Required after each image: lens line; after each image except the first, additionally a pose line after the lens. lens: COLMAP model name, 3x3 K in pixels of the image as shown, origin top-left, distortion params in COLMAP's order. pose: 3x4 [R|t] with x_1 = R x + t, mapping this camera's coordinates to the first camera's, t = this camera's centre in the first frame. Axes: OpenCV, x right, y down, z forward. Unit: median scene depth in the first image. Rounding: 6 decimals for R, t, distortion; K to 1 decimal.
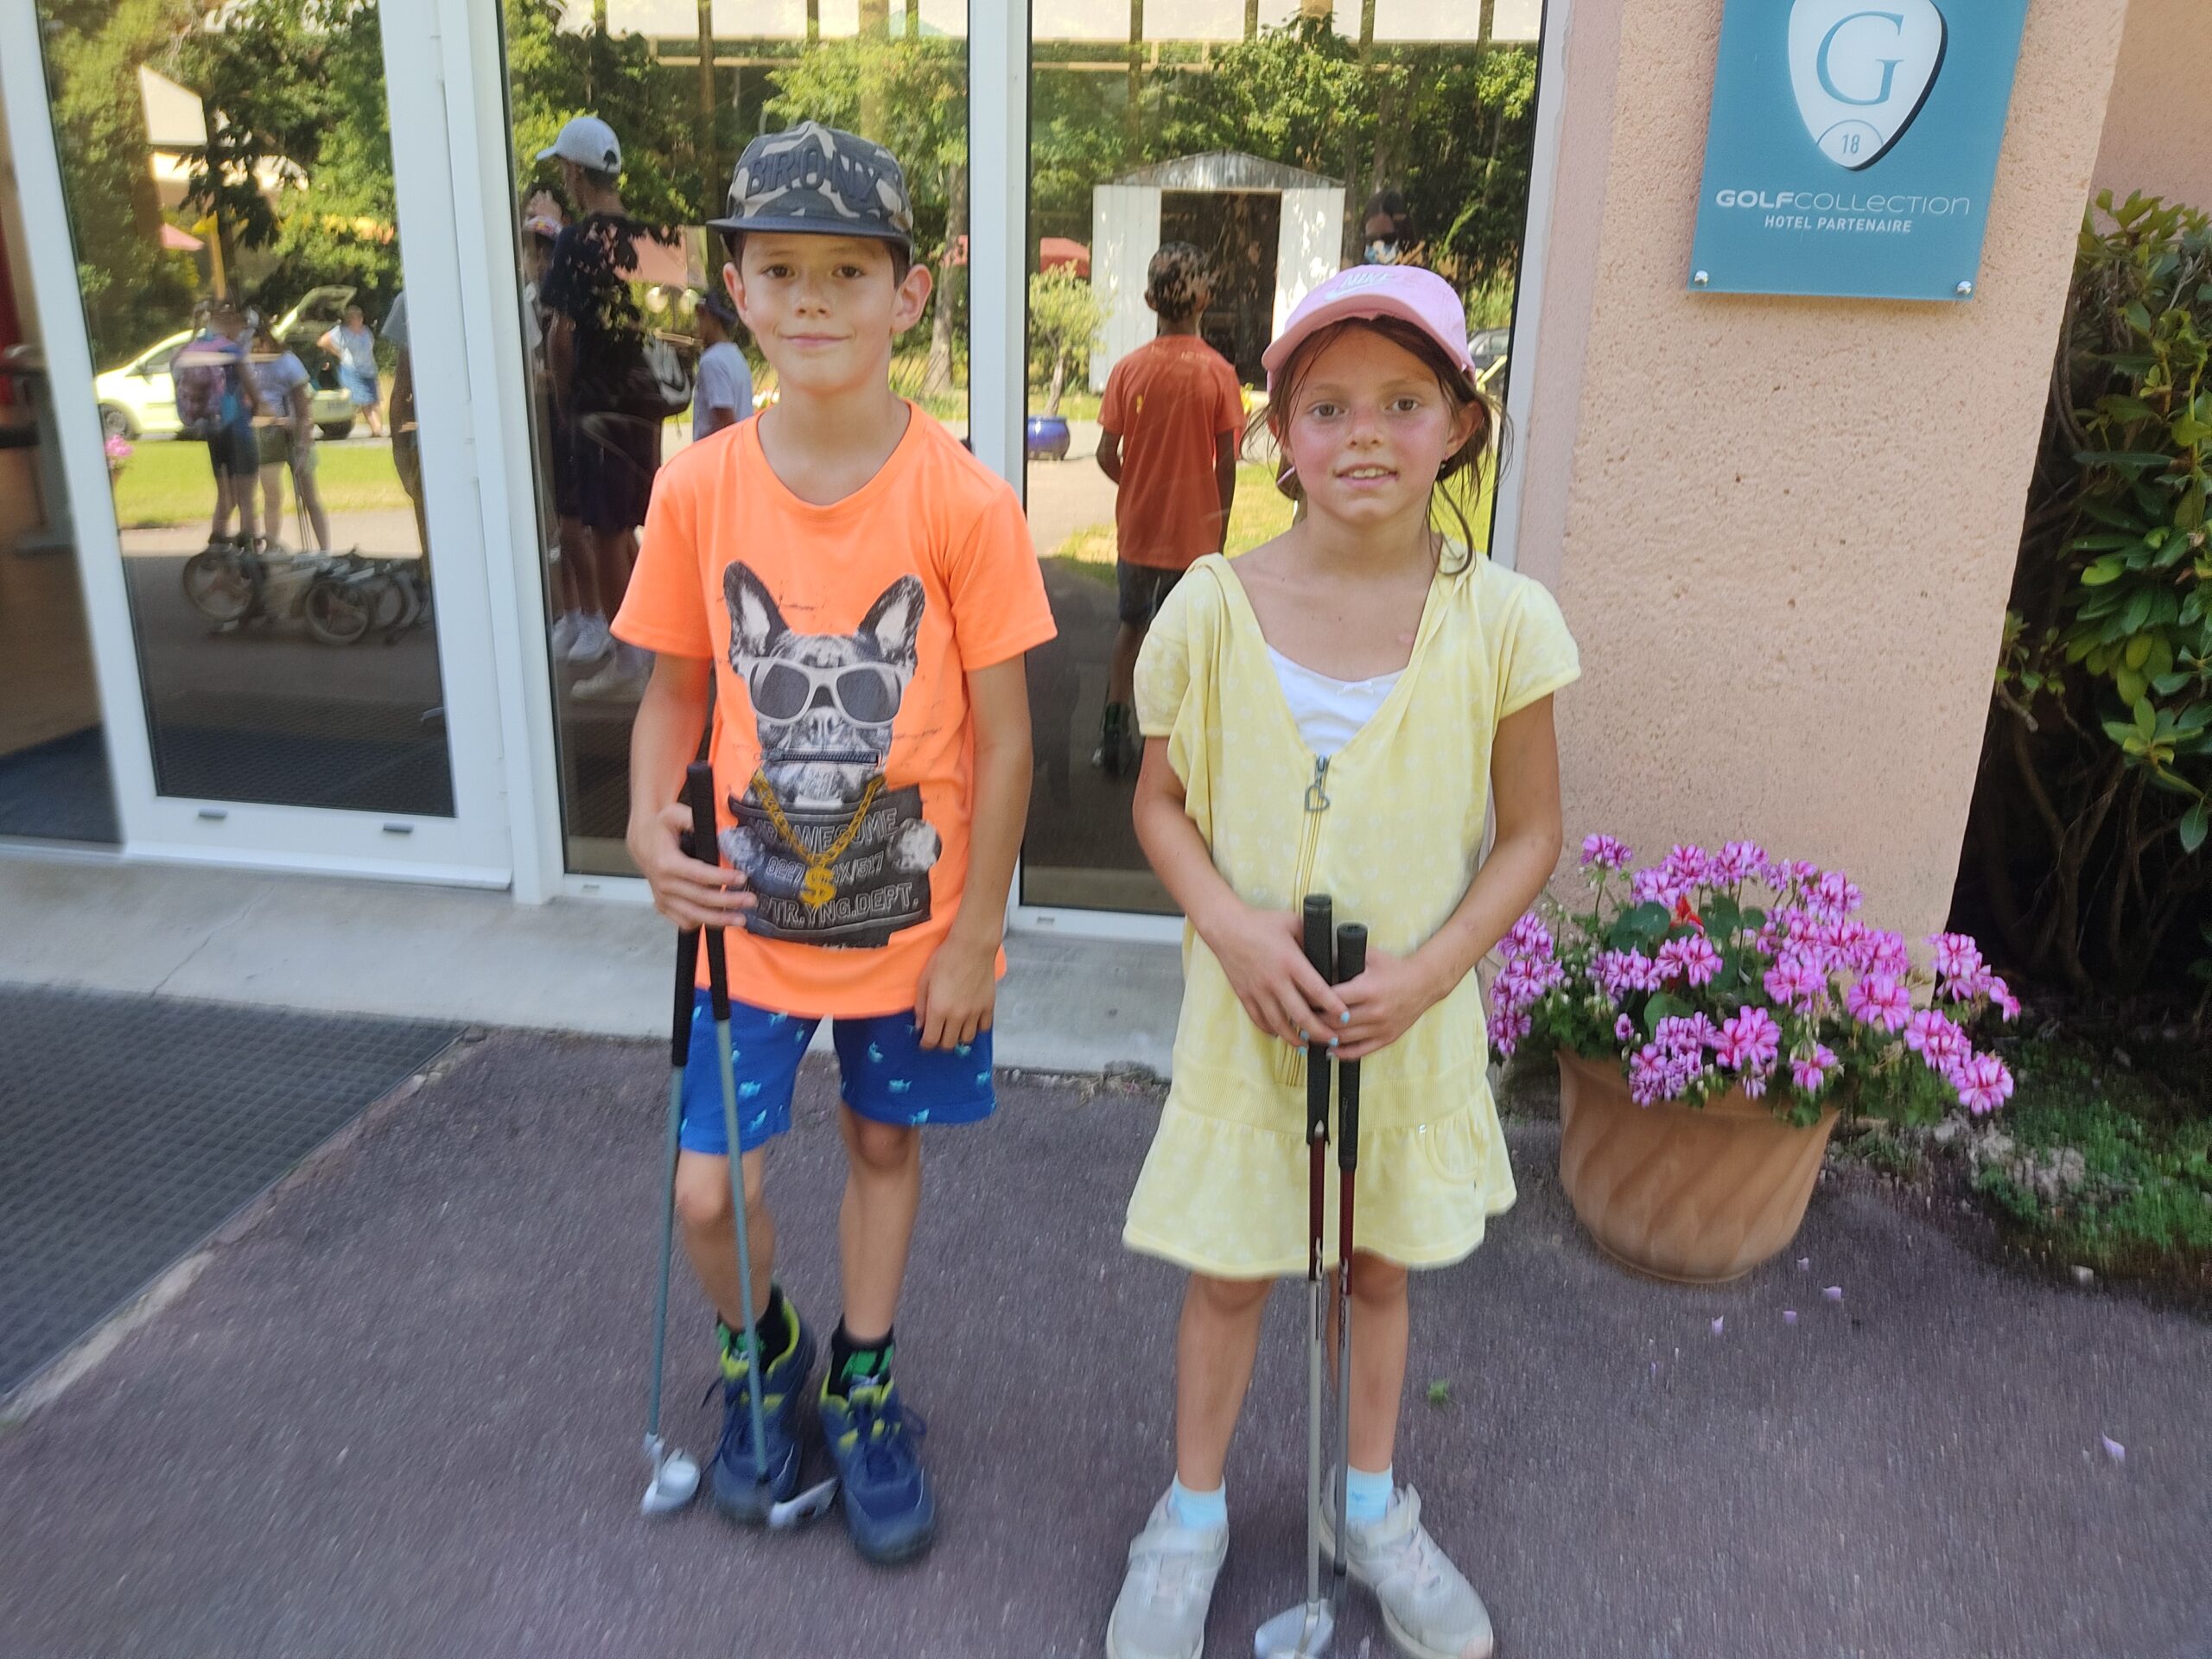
lens RADIAL K [[1678.4, 0, 1114.4], [0, 1678.4, 843.1], [0, 0, 1]] dist [0.010067, -0.039327]
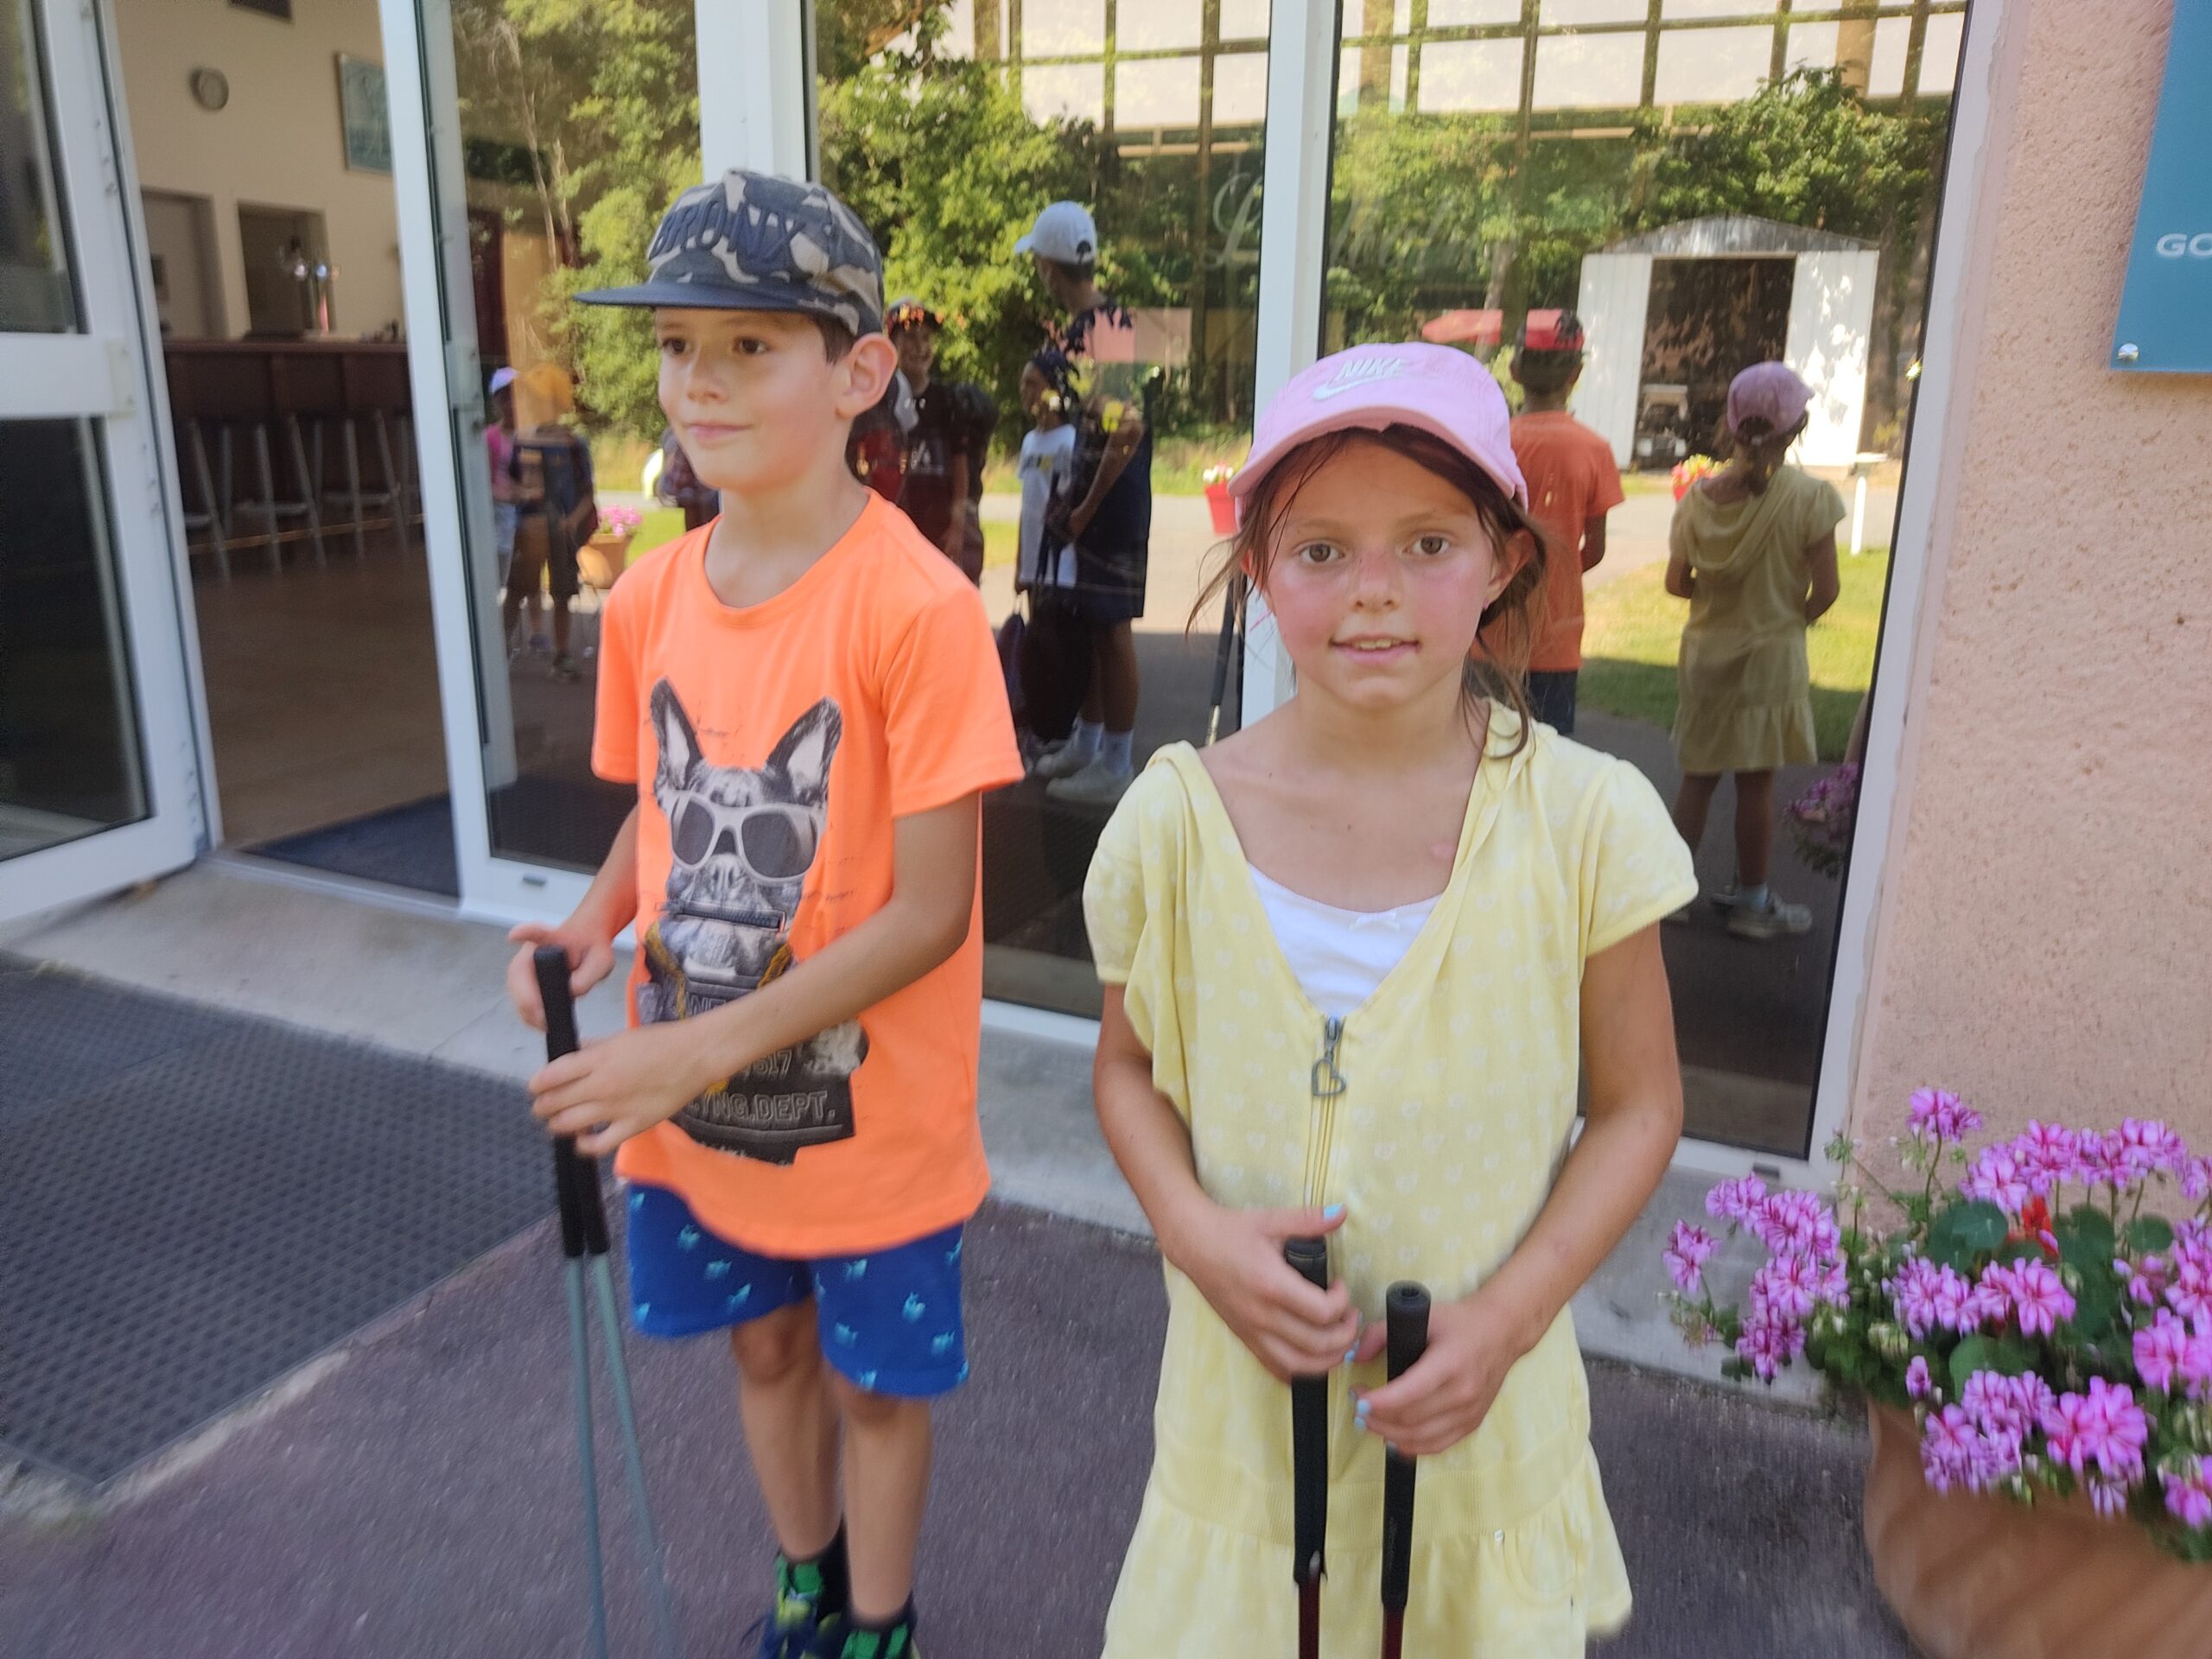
lens RADIAL K [[1678.4, 0, 1100.0], [0, 1678.4, 814.9], [0, 0, 1]] dist [0.010067, -0.039327]
pose [[0.952964, 0.066963, -0.295594, 0.141347], [-0.083448, 0.995563, -0.043494, -0.060053], [0.291370, 0.066115, 0.954323, 0.166053]]
